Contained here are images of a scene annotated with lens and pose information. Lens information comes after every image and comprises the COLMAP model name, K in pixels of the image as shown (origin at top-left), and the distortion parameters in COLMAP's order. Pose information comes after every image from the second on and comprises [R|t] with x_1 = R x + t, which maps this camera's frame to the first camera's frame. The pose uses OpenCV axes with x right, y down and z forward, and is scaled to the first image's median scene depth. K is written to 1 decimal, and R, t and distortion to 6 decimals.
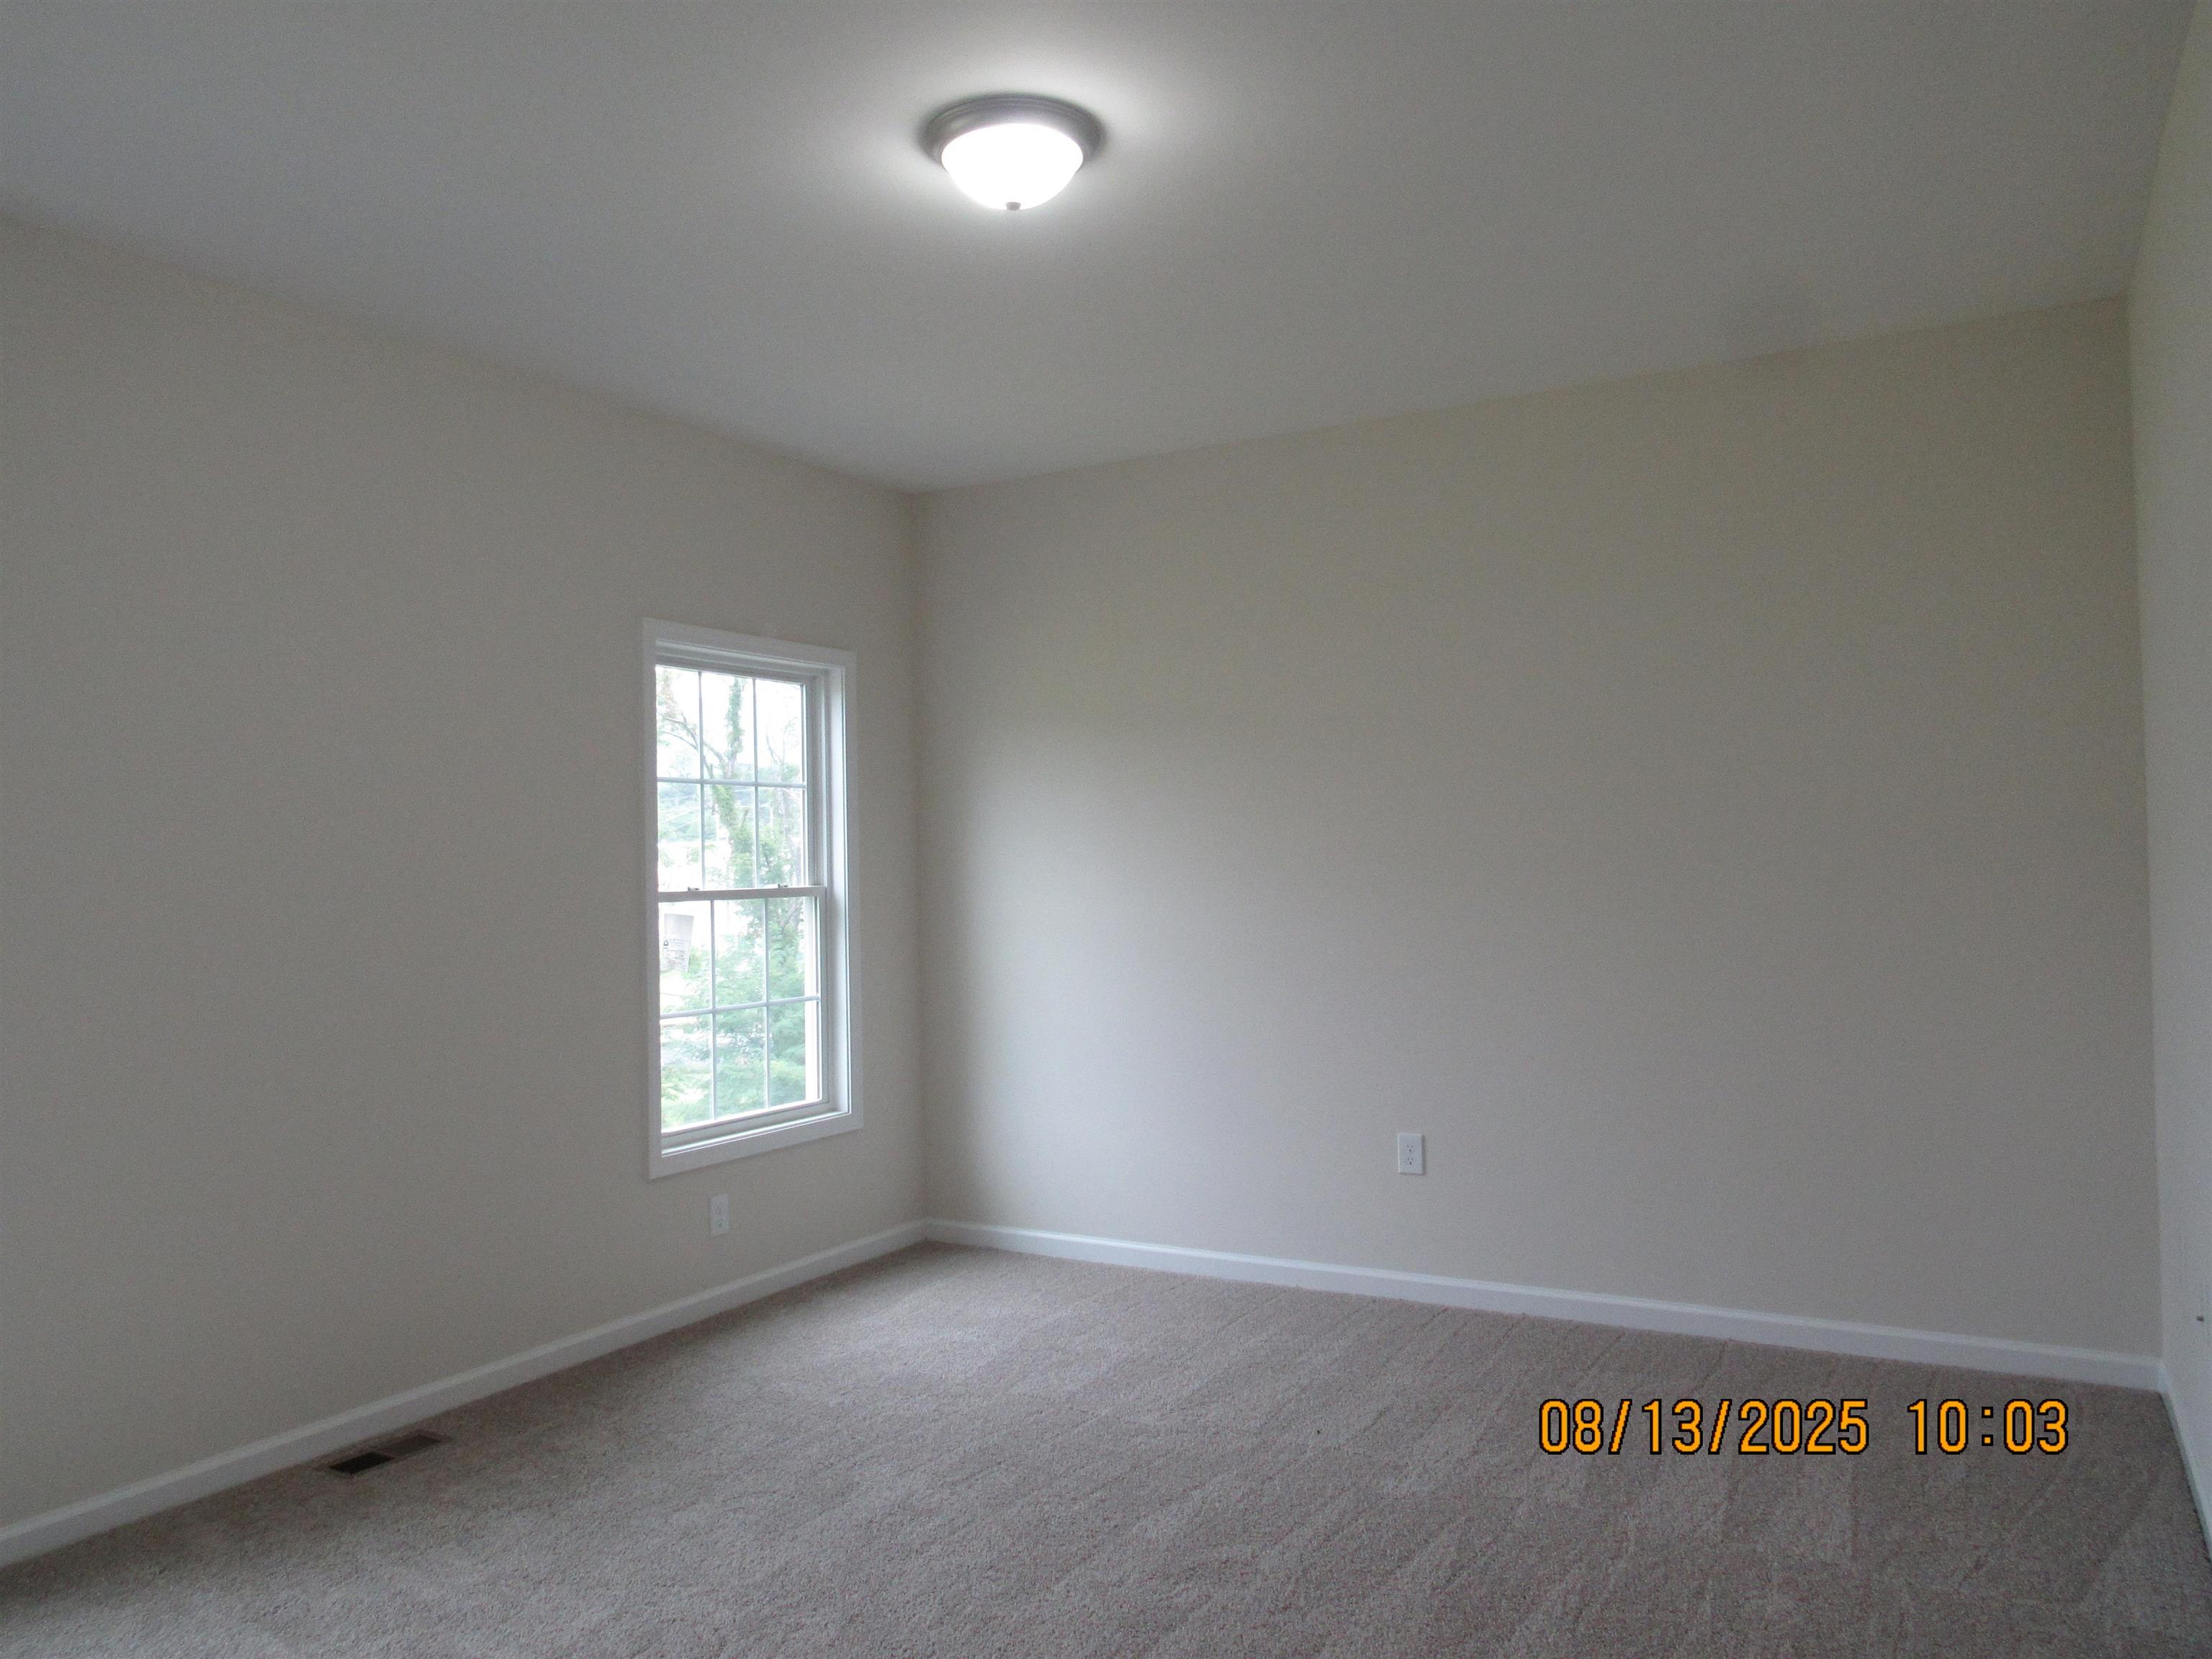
lens RADIAL K [[1566.0, 0, 1092.9], [0, 1566.0, 828.6], [0, 0, 1]] dist [-0.024759, 0.000981]
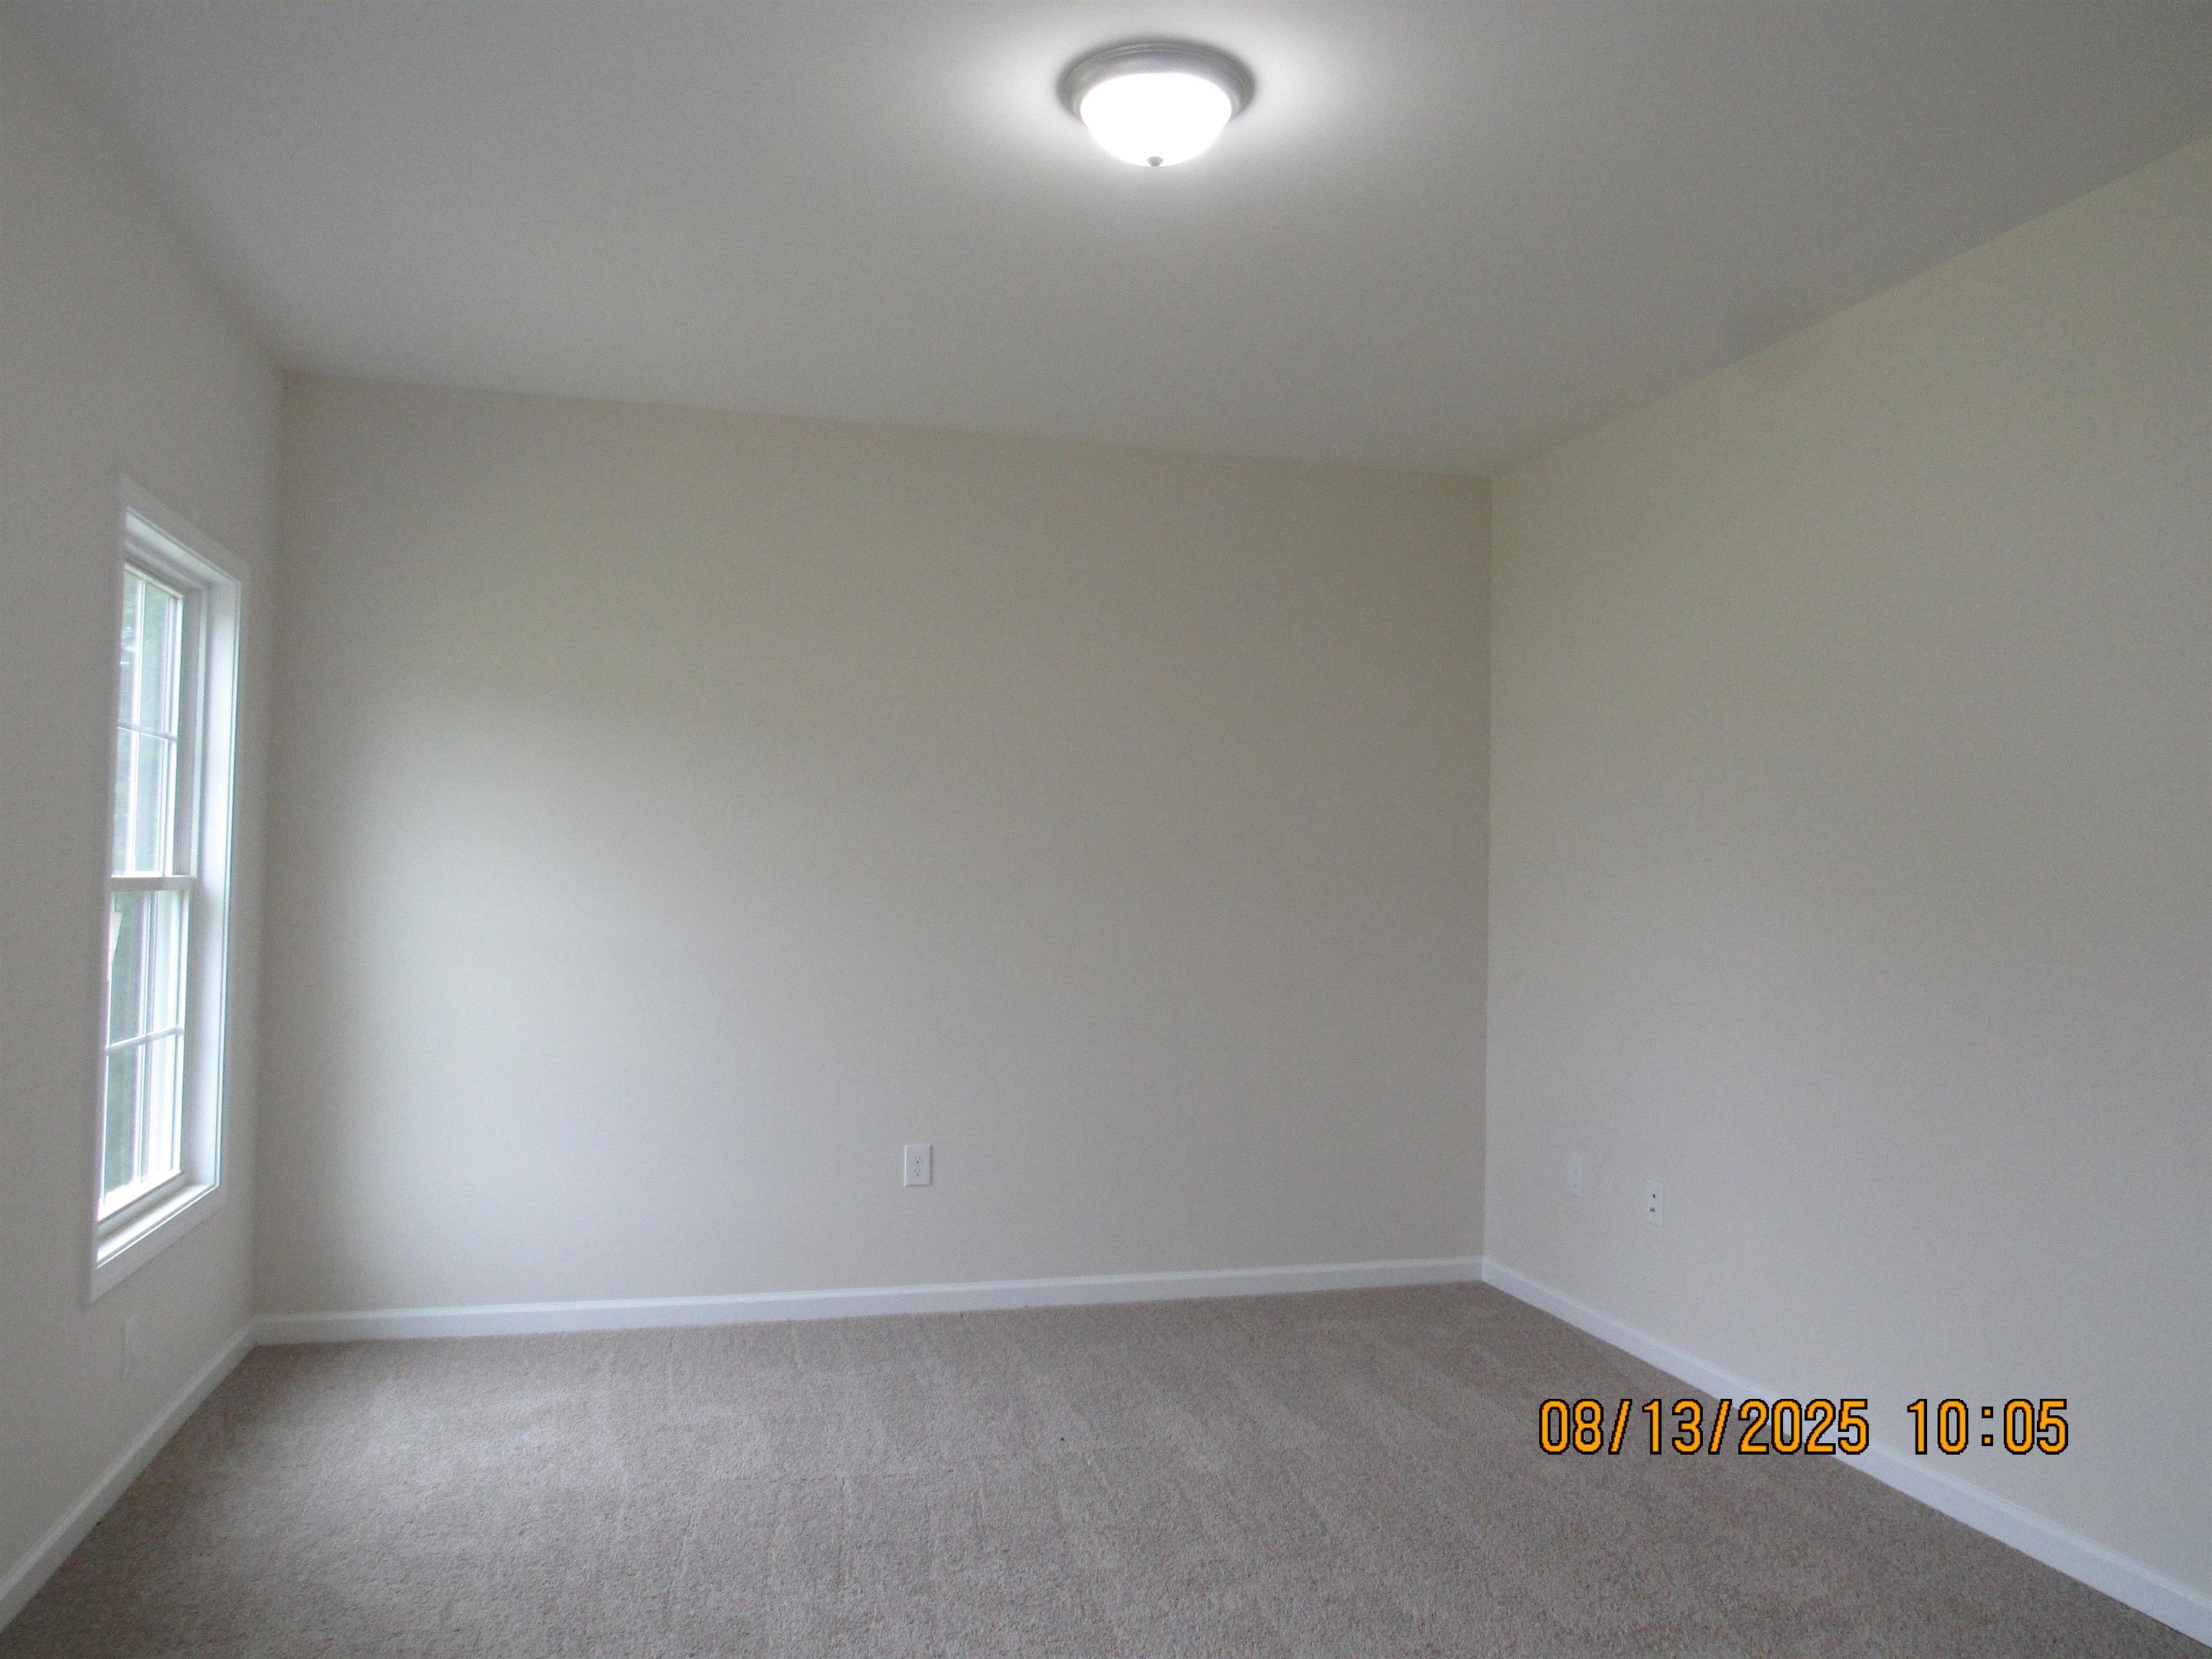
lens RADIAL K [[1561.4, 0, 1094.9], [0, 1561.4, 828.8], [0, 0, 1]] dist [-0.030065, 0.003409]
pose [[0.703275, 0.058696, 0.708491, -0.438083], [-0.047326, 0.998241, -0.035724, 0.023743], [-0.709341, -0.008406, 0.704816, 0.220557]]
